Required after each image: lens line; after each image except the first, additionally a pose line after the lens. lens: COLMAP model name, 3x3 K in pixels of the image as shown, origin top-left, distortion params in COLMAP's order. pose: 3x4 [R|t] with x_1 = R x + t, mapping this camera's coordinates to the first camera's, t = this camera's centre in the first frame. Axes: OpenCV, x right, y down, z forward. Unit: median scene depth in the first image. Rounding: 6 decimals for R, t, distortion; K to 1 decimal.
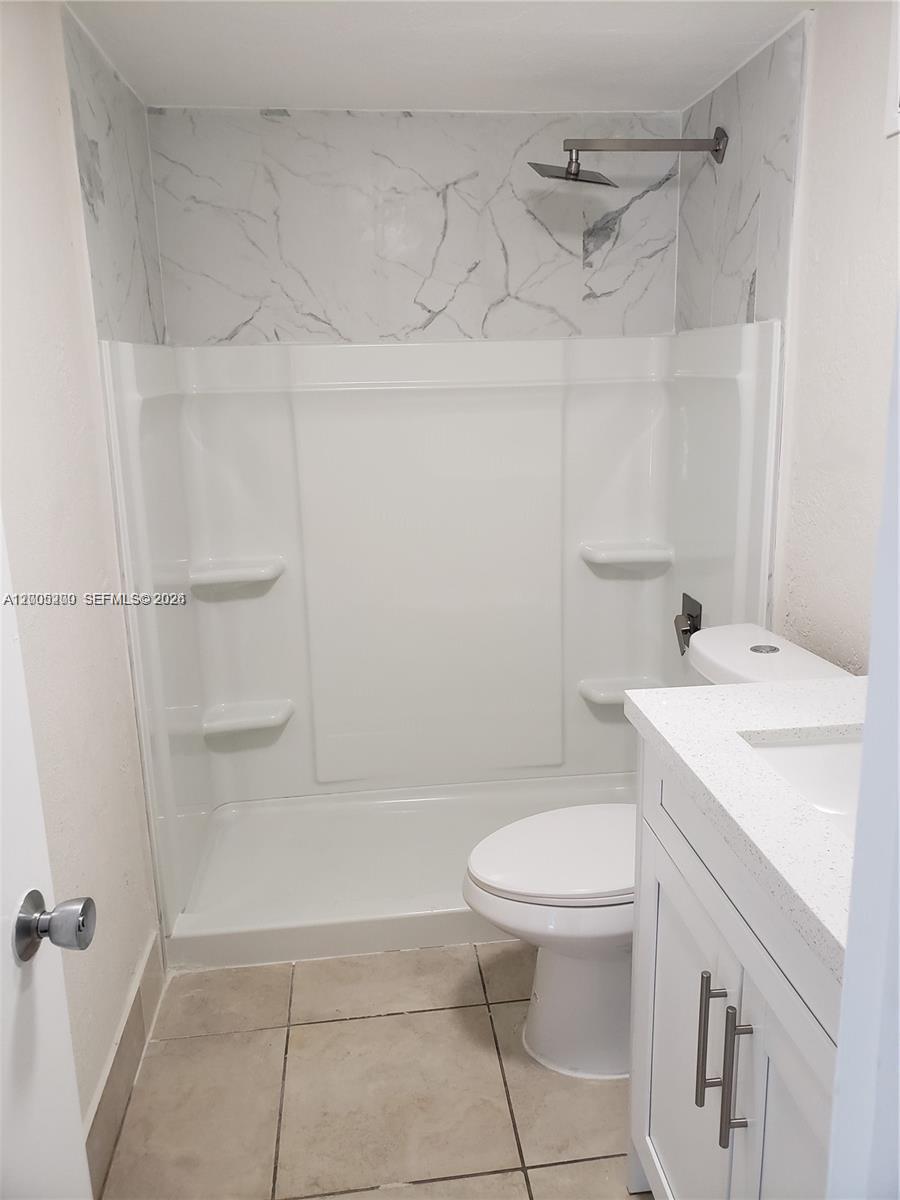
lens RADIAL K [[925.4, 0, 448.2], [0, 925.4, 586.9], [0, 0, 1]] dist [0.010963, 0.017044]
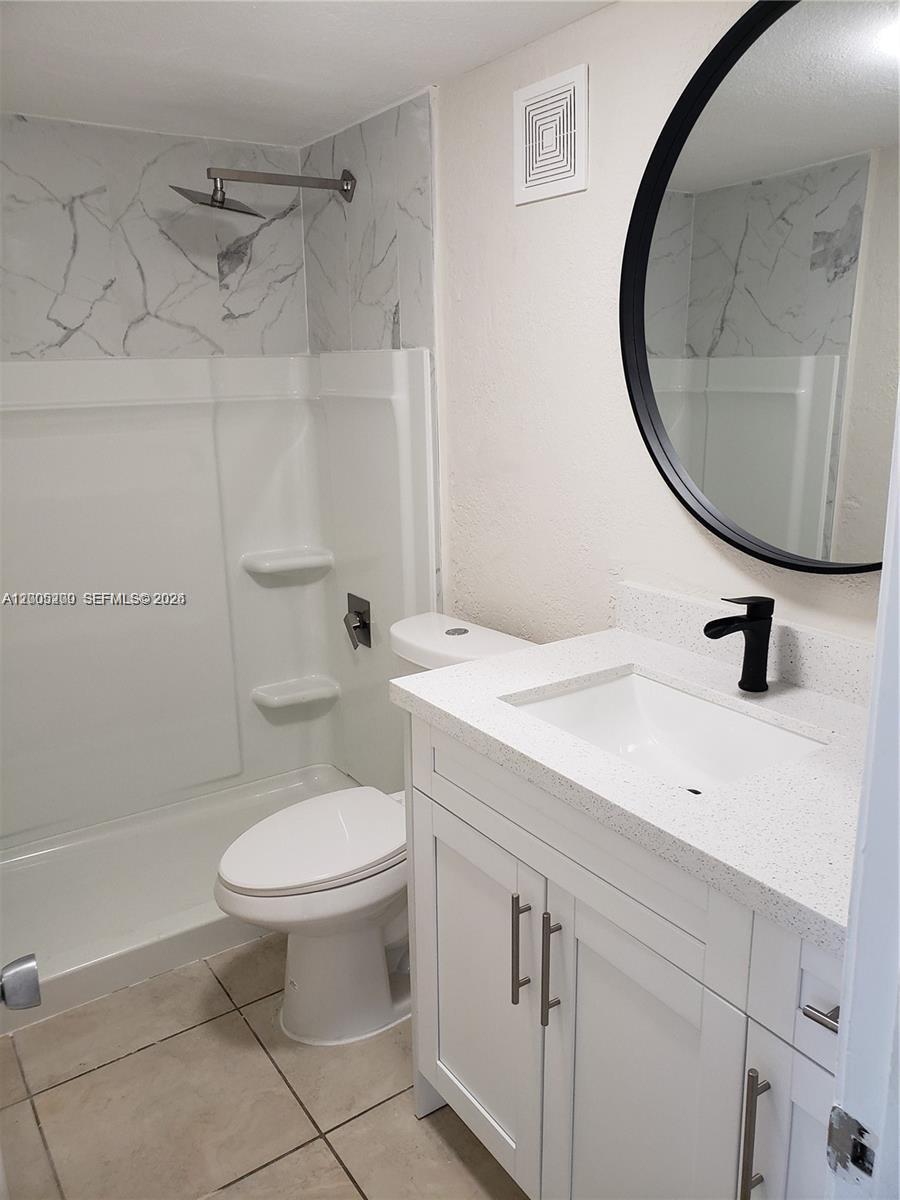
lens RADIAL K [[915.5, 0, 449.7], [0, 915.5, 594.3], [0, 0, 1]] dist [0.025212, 0.002743]
pose [[0.897394, -0.104723, 0.428622, -0.104580], [0.104085, 0.994254, 0.025000, -0.006512], [-0.428777, 0.022179, 0.903138, -0.026146]]
